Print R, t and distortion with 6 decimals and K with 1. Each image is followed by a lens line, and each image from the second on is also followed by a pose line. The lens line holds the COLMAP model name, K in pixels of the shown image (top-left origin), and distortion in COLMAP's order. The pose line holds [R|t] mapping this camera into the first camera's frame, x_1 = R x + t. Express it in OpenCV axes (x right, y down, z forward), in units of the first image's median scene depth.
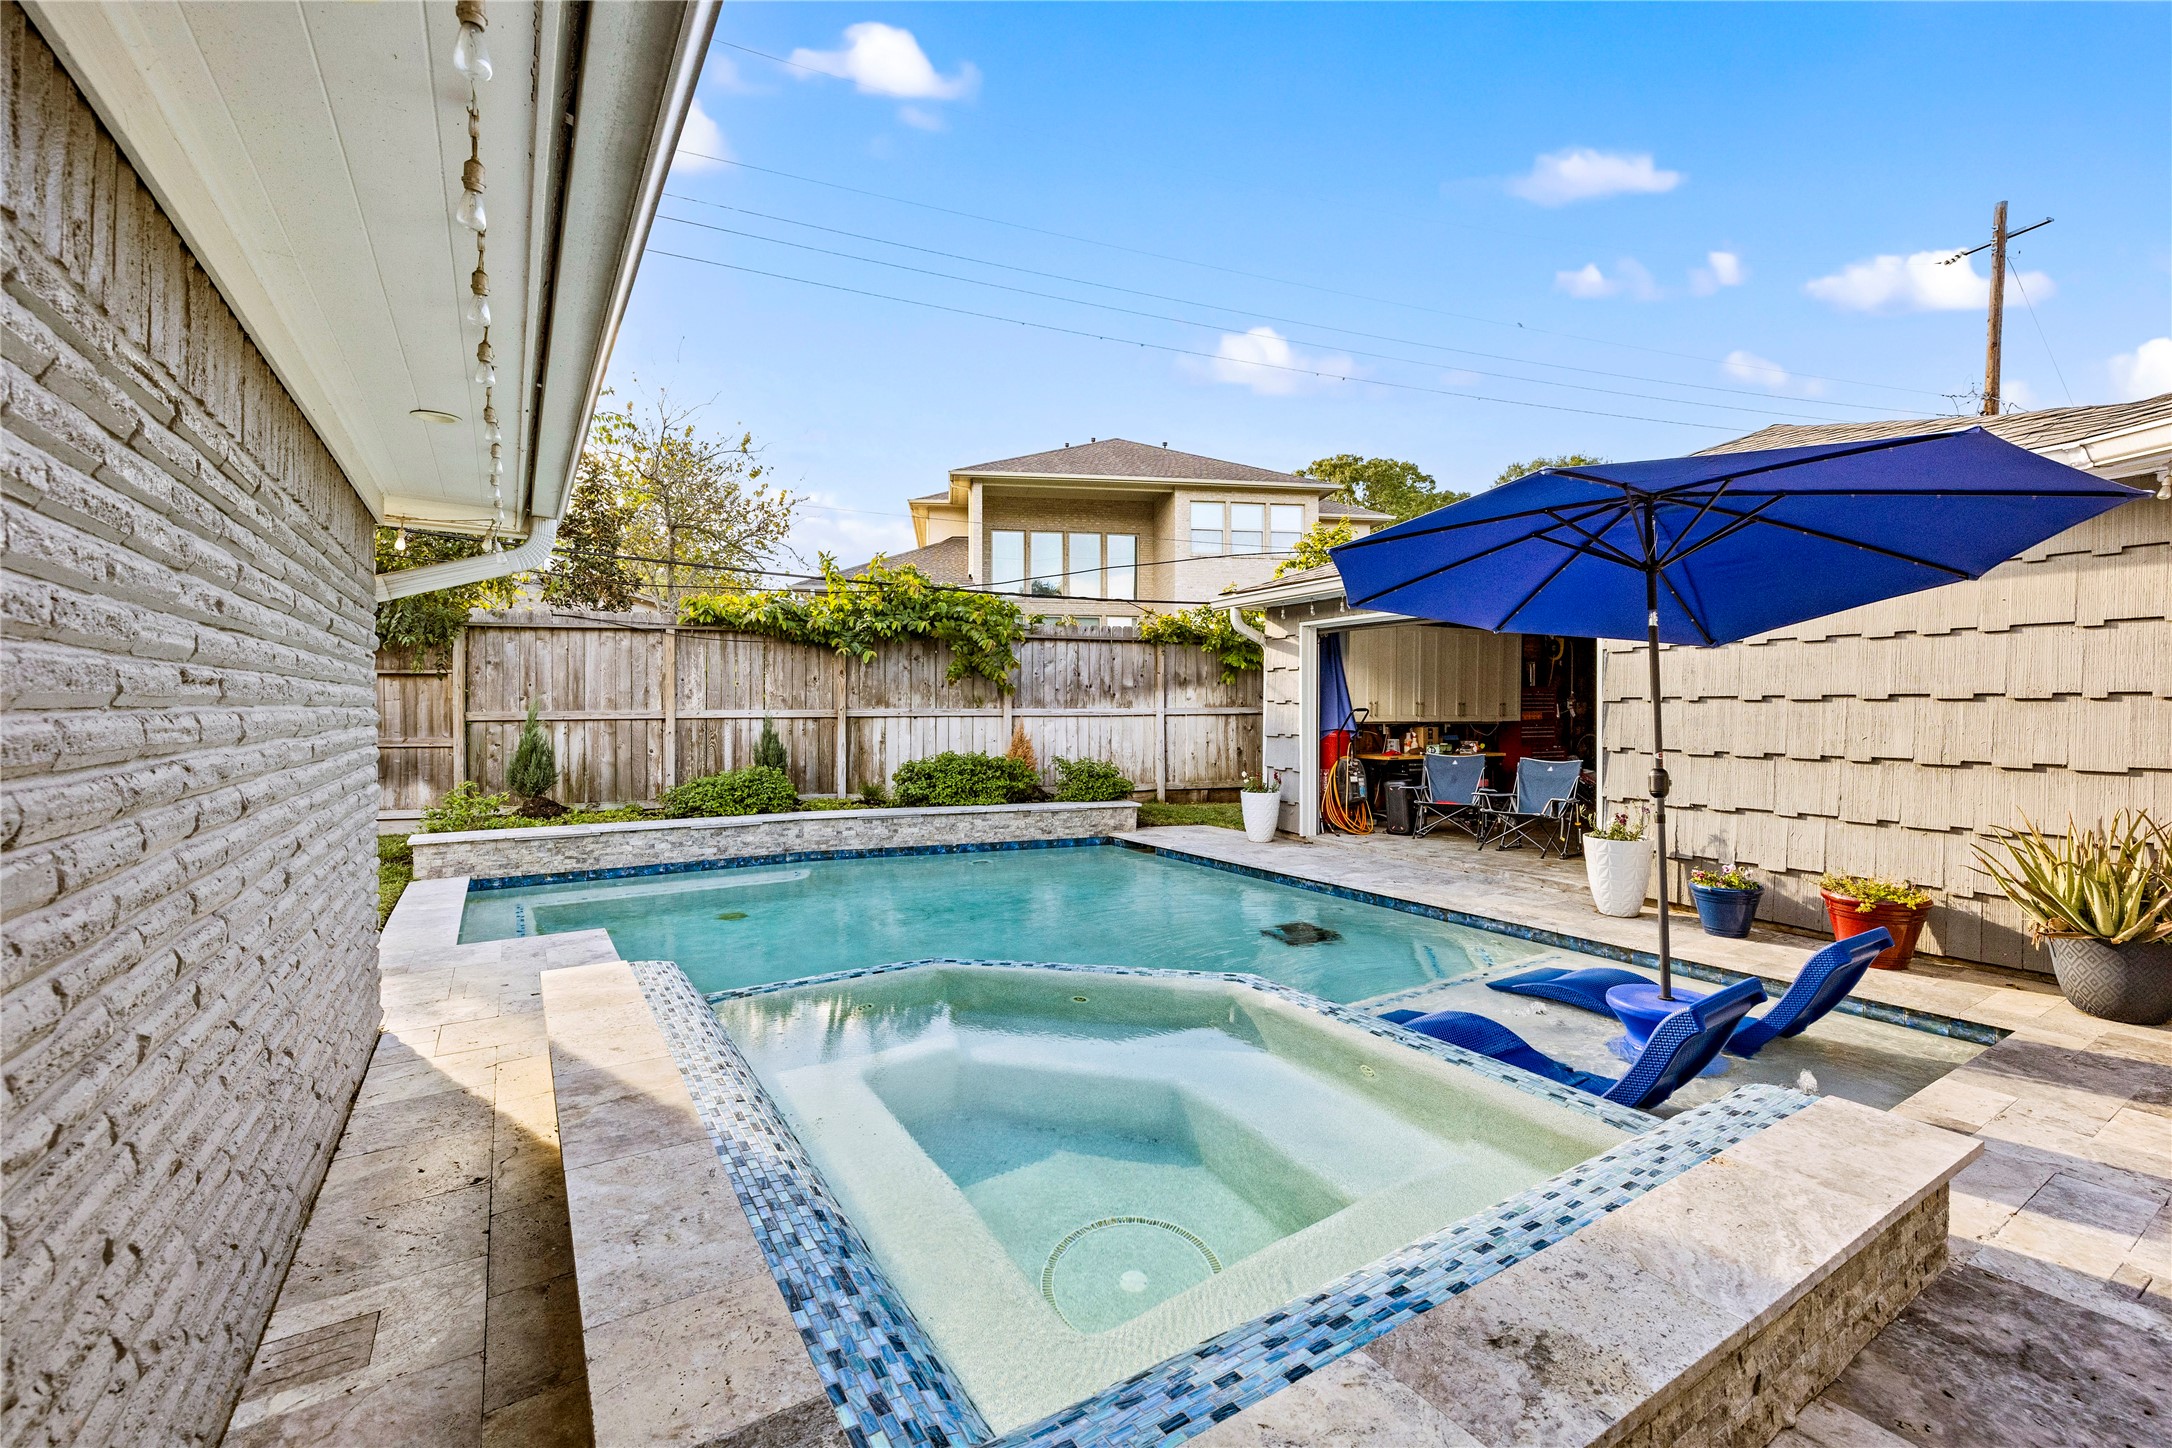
lens RADIAL K [[909.3, 0, 1077.9], [0, 909.3, 708.3], [0, 0, 1]] dist [0.000286, 0.000034]
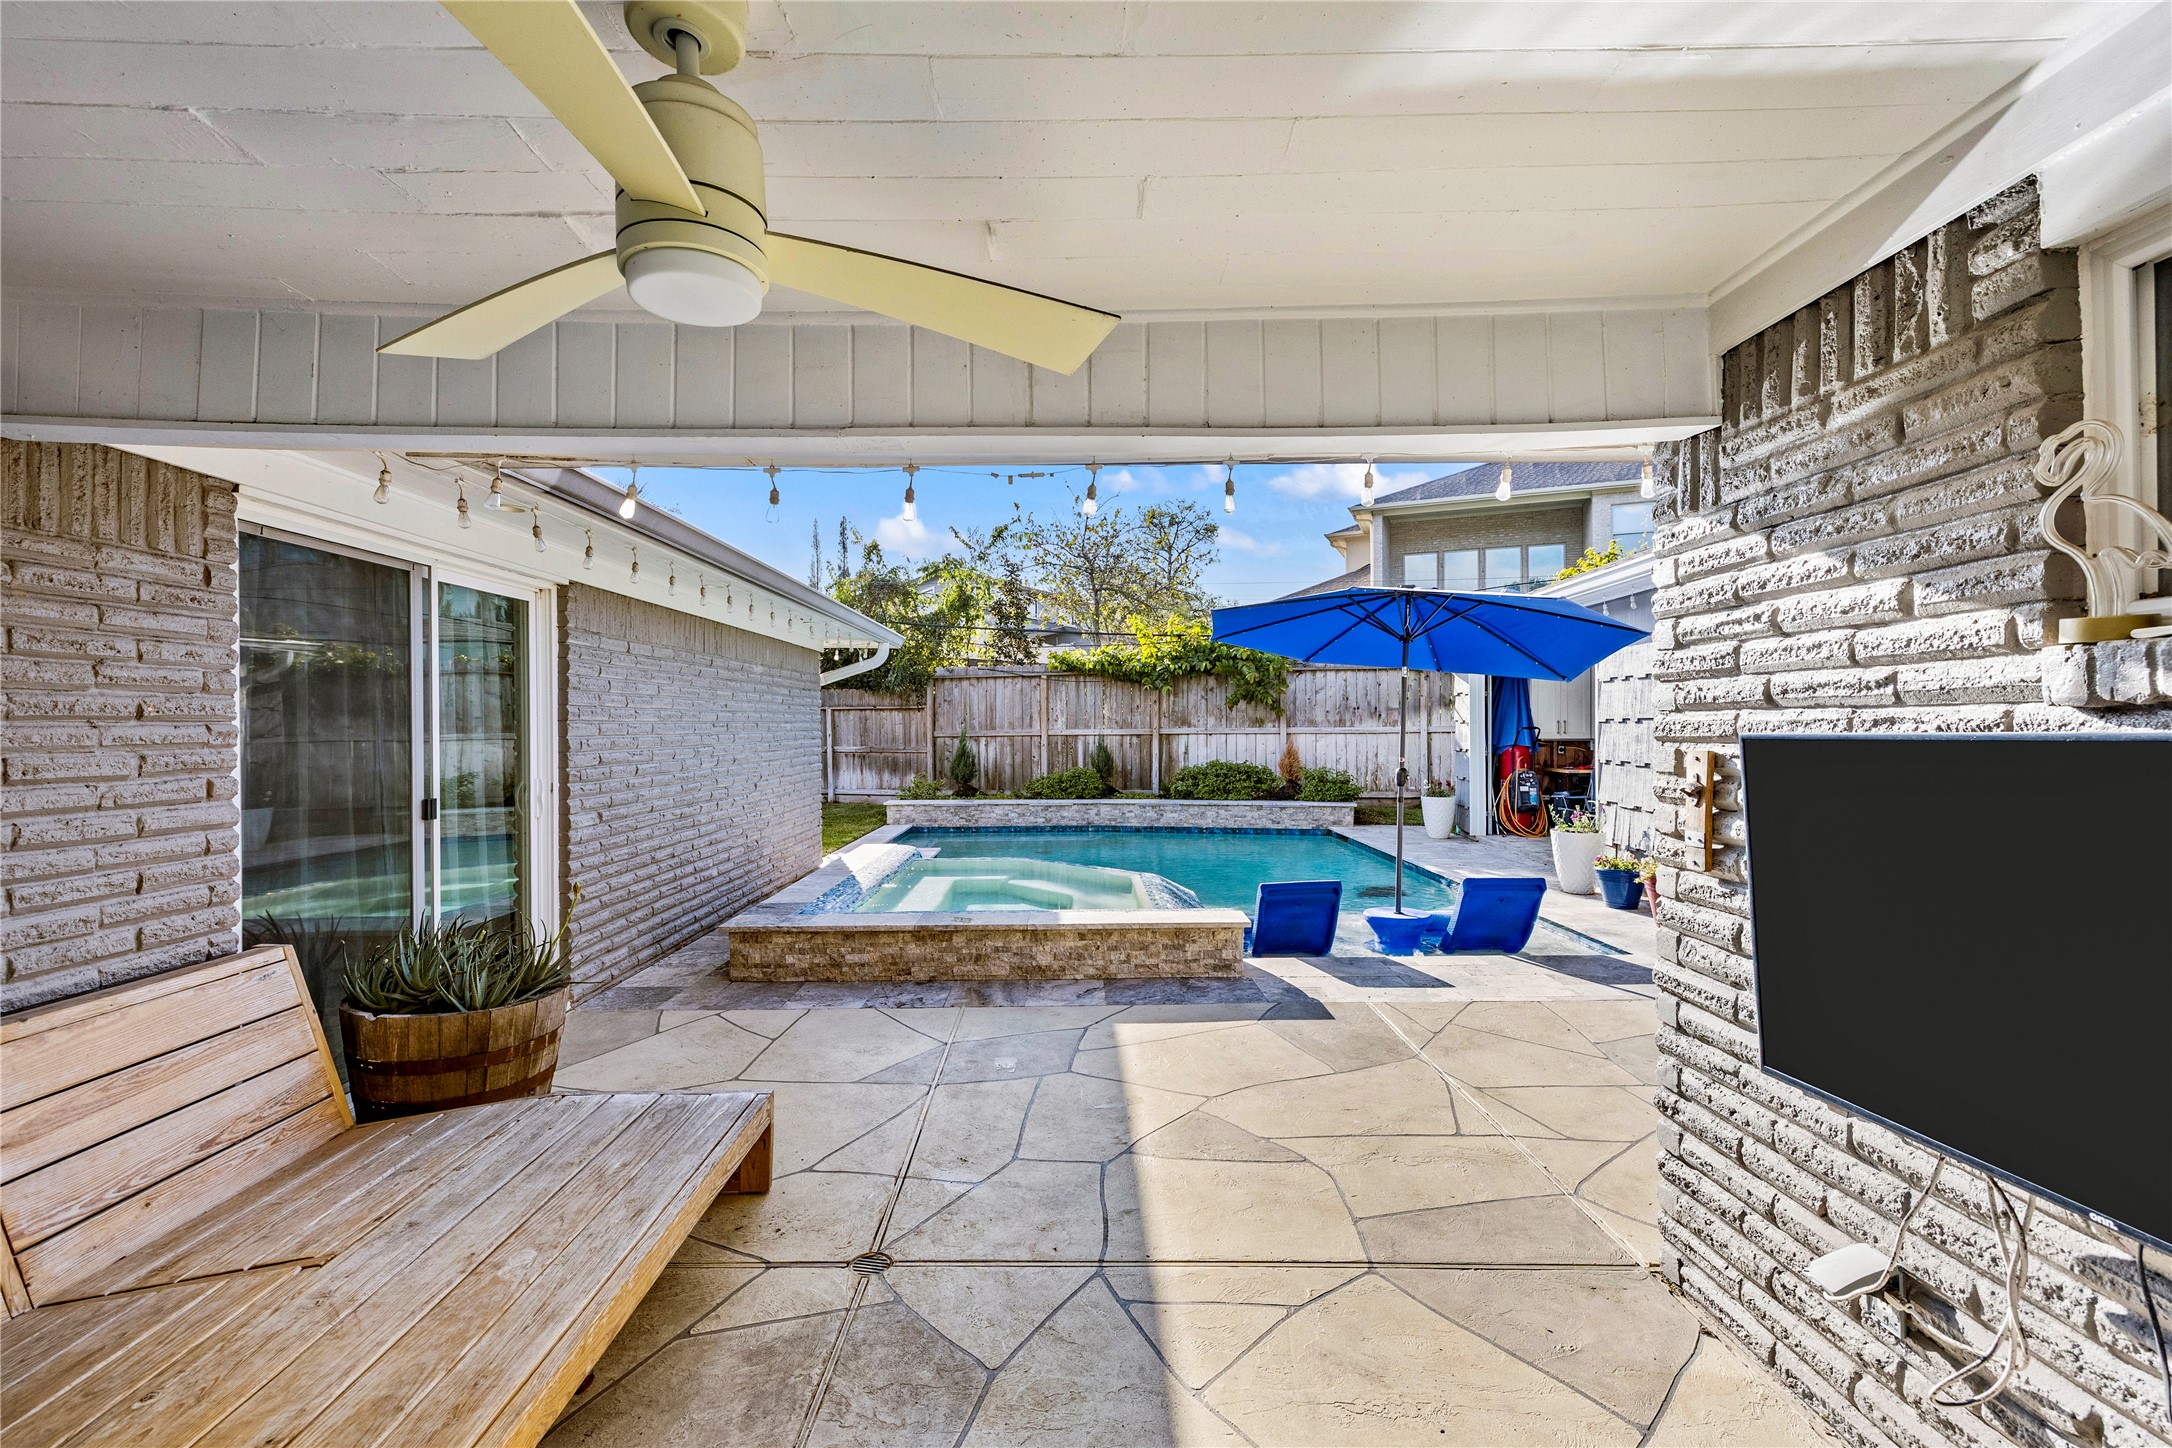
lens RADIAL K [[924.3, 0, 1089.0], [0, 924.3, 711.3], [0, 0, 1]] dist [0.002779, 0.000163]
pose [[0.855330, -0.012641, -0.517929, 0.399492], [0.005049, 0.999858, -0.016064, -0.003265], [0.518059, 0.011125, 0.855273, -0.256710]]
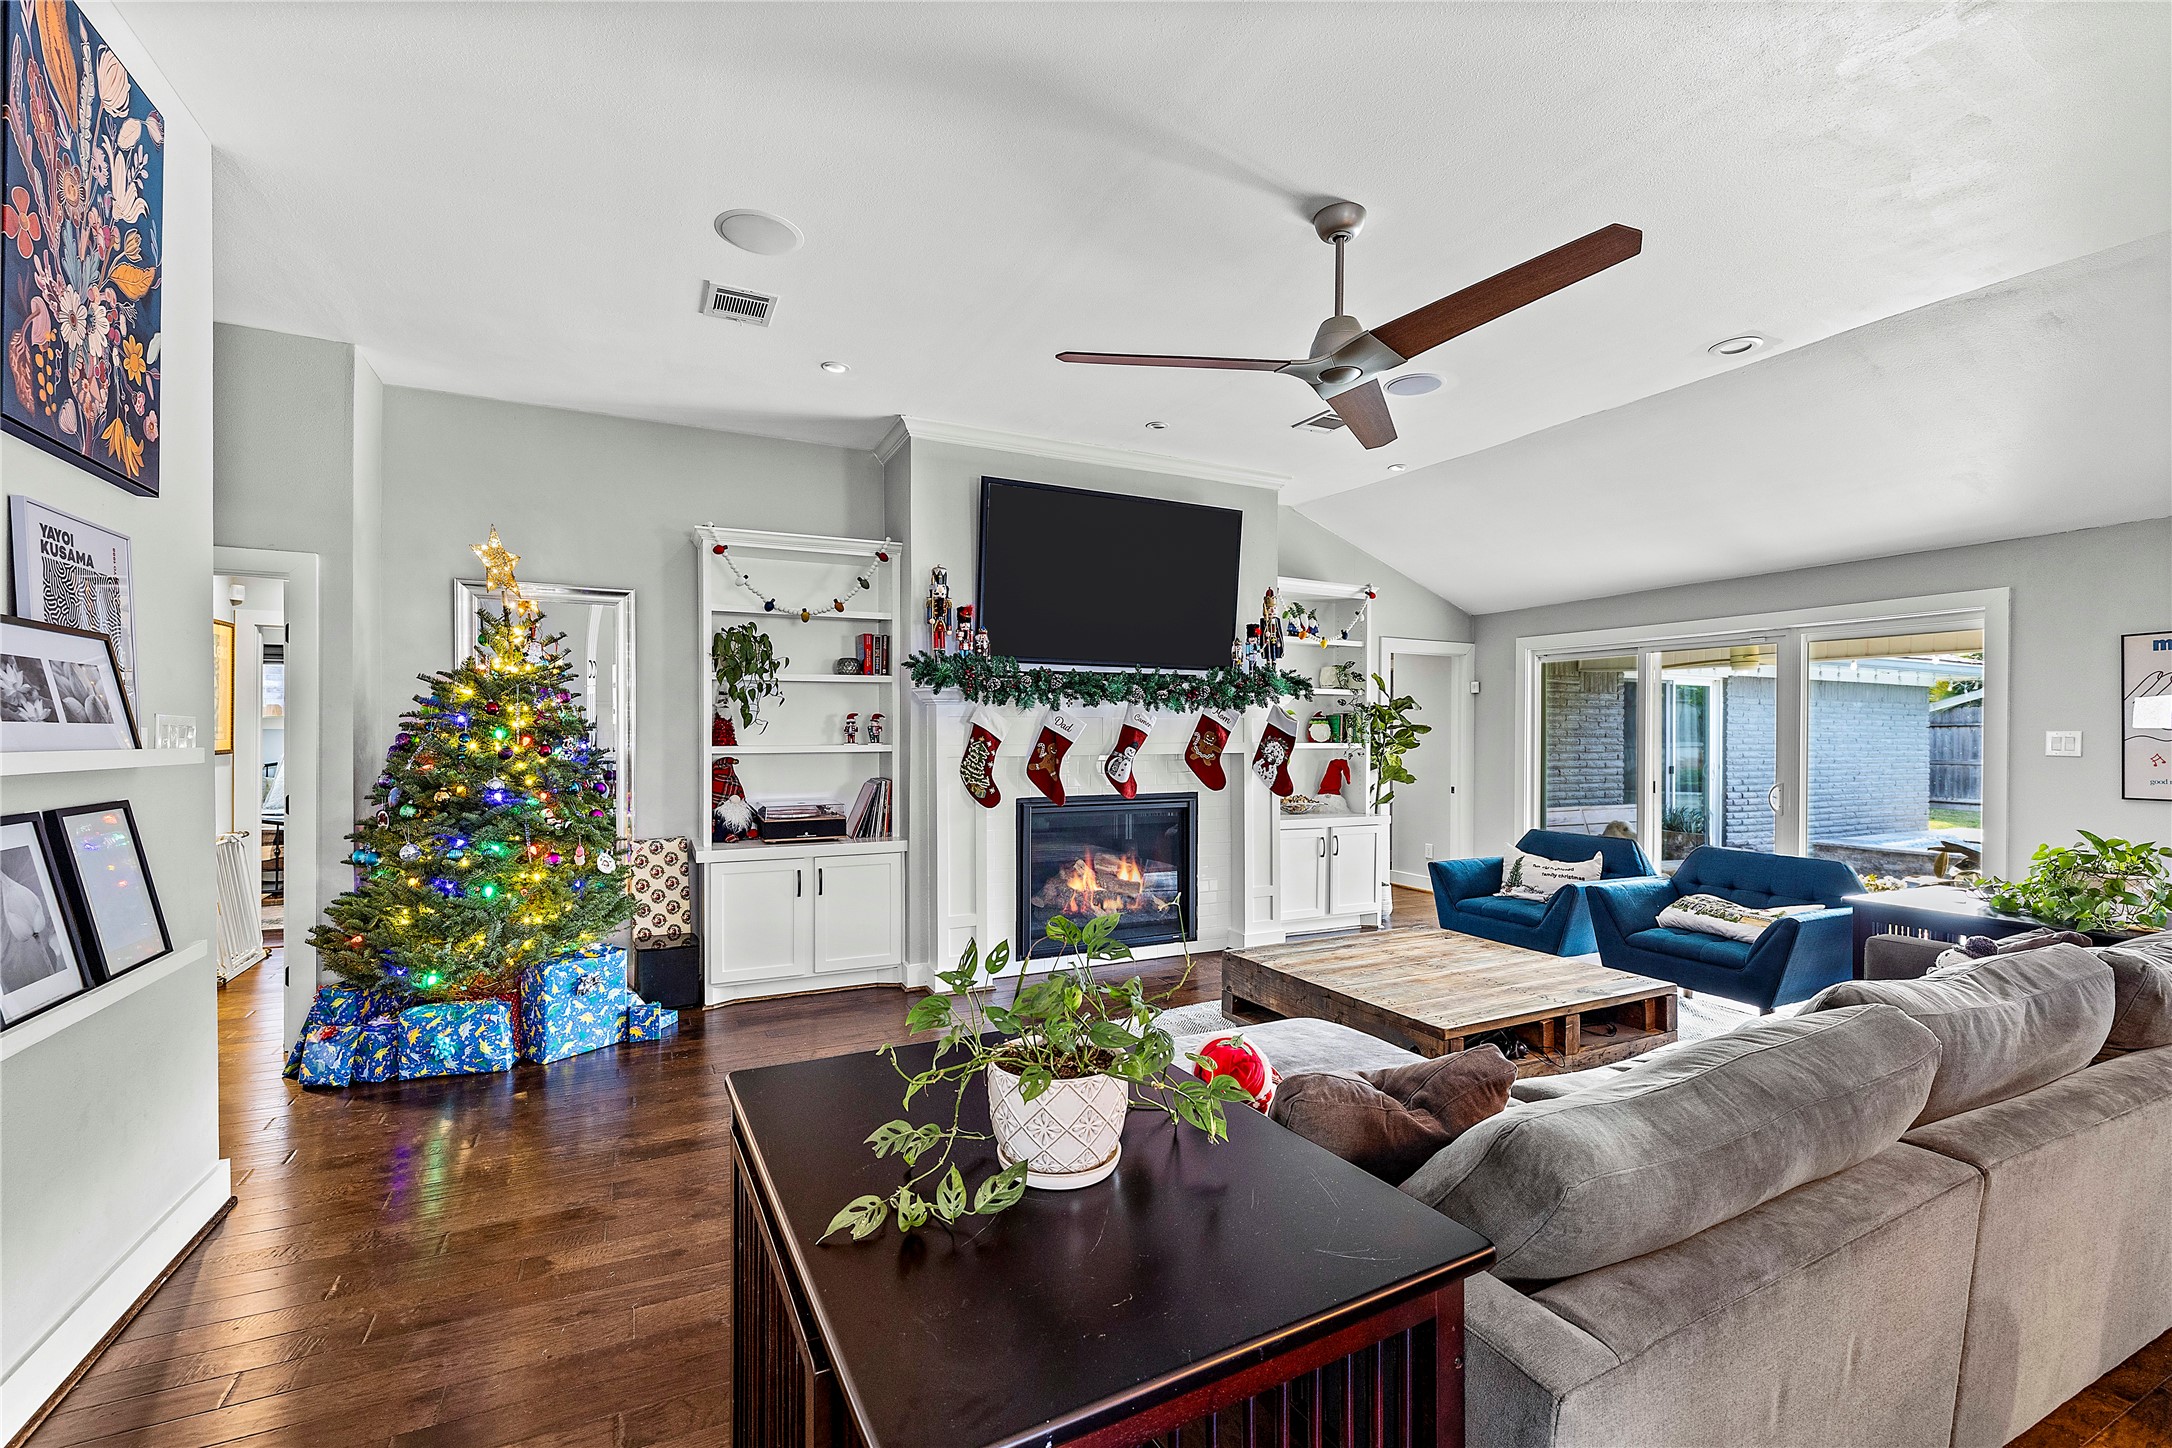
lens RADIAL K [[925.5, 0, 1086.0], [0, 925.5, 724.0], [0, 0, 1]] dist [0.000074, 0.000113]
pose [[-0.117614, -0.014046, -0.992960, 1.067149], [-0.009346, 0.999871, -0.013037, -0.002839], [0.993015, 0.007747, -0.117730, -0.595632]]
